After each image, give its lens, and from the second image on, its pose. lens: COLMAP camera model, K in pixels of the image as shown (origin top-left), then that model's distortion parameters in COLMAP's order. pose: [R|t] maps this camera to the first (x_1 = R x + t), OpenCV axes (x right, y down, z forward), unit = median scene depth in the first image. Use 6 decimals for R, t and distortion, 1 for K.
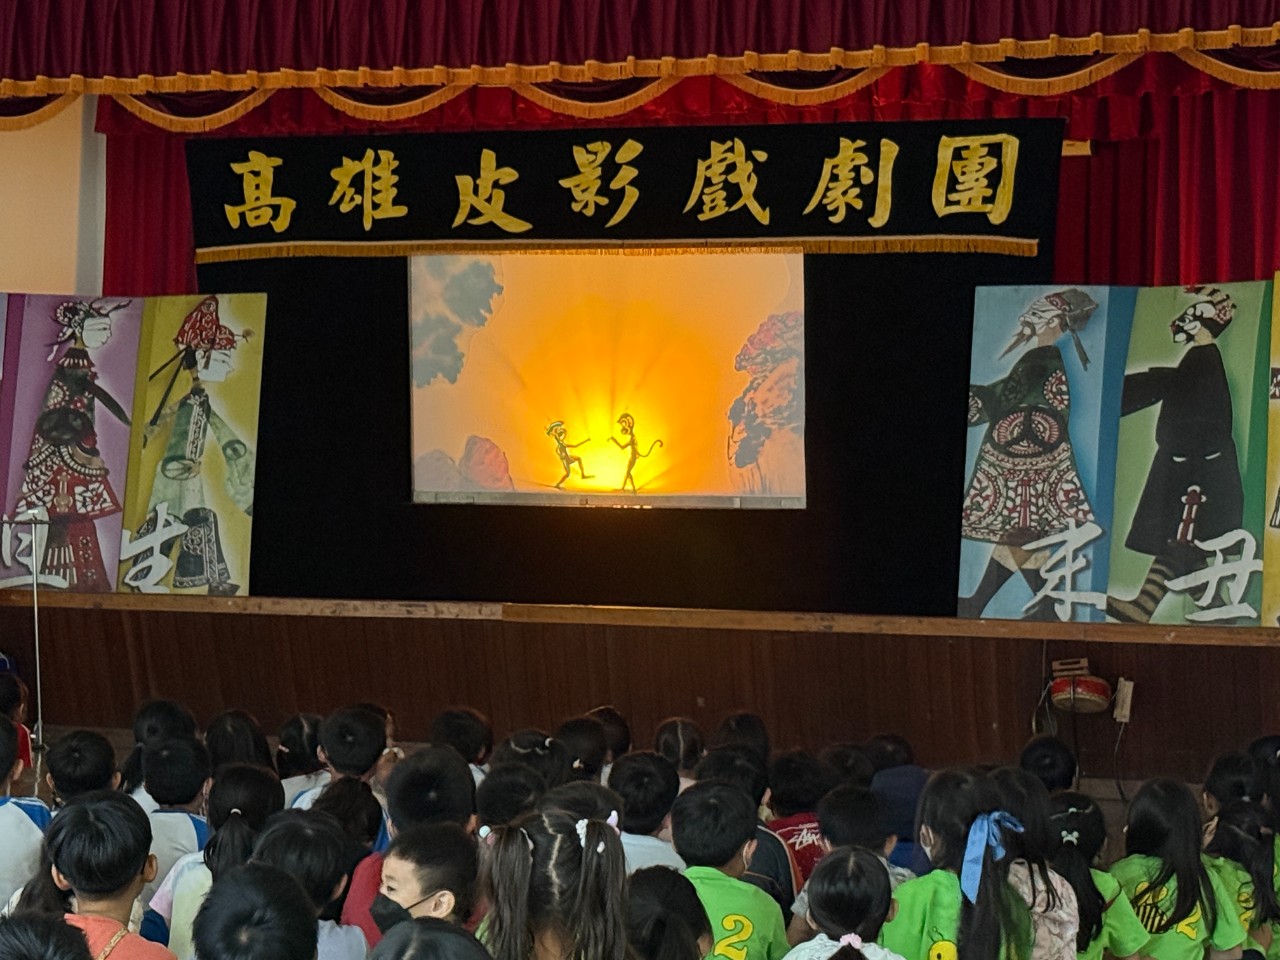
lens RADIAL K [[3019.8, 0, 642.4], [0, 3019.8, 475.2], [0, 0, 1]] dist [0.126544, 0.000000]
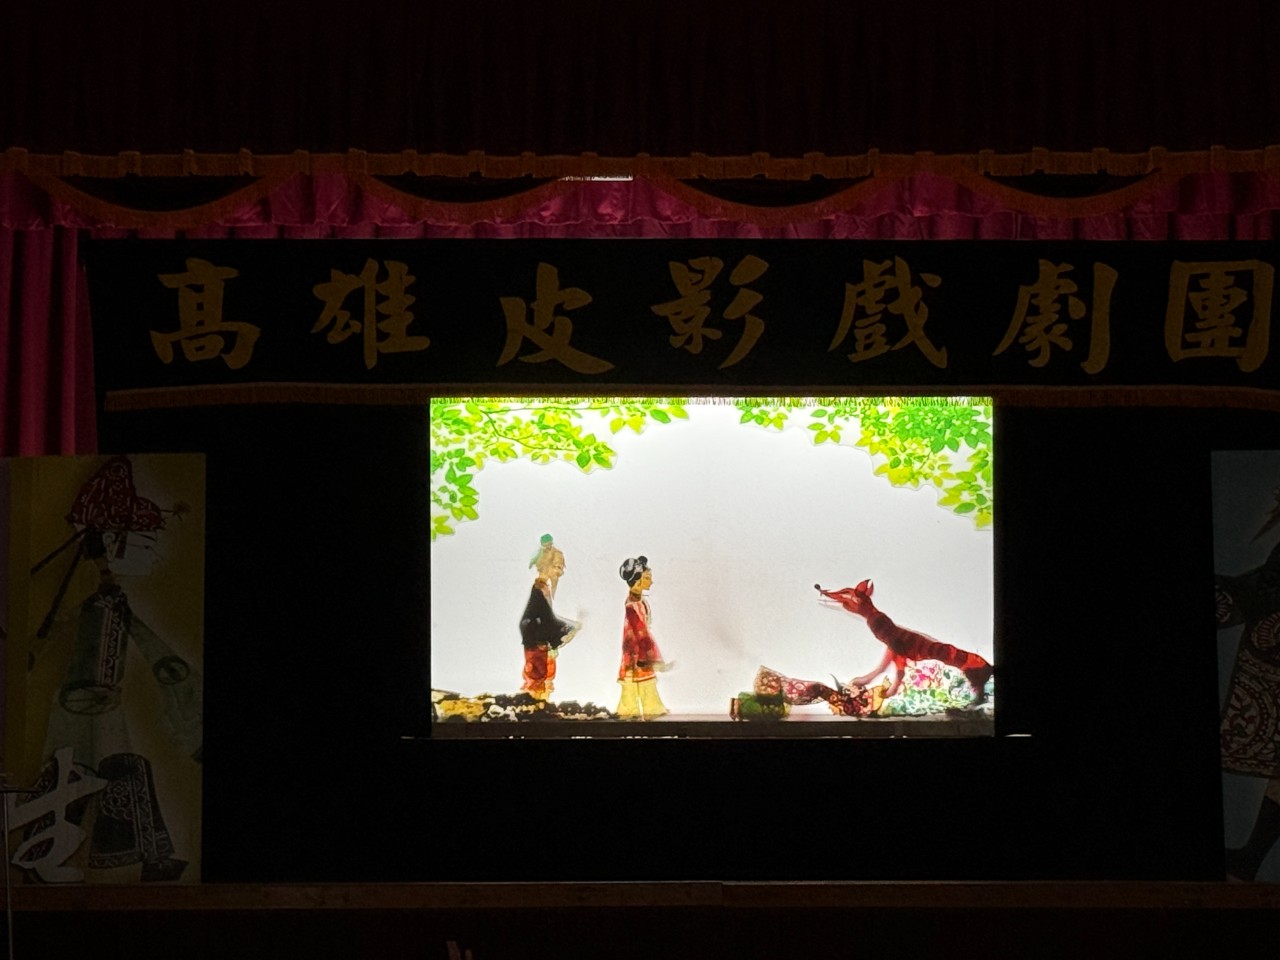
lens RADIAL K [[3297.7, 0, 670.0], [0, 3297.7, 450.3], [0, 0, 1]] dist [0.147196, 0.000000]
pose [[0.934210, 0.003229, 0.356708, -0.305187], [0.015106, 0.998704, -0.048603, -0.020700], [-0.356403, 0.050794, 0.932951, 0.223477]]
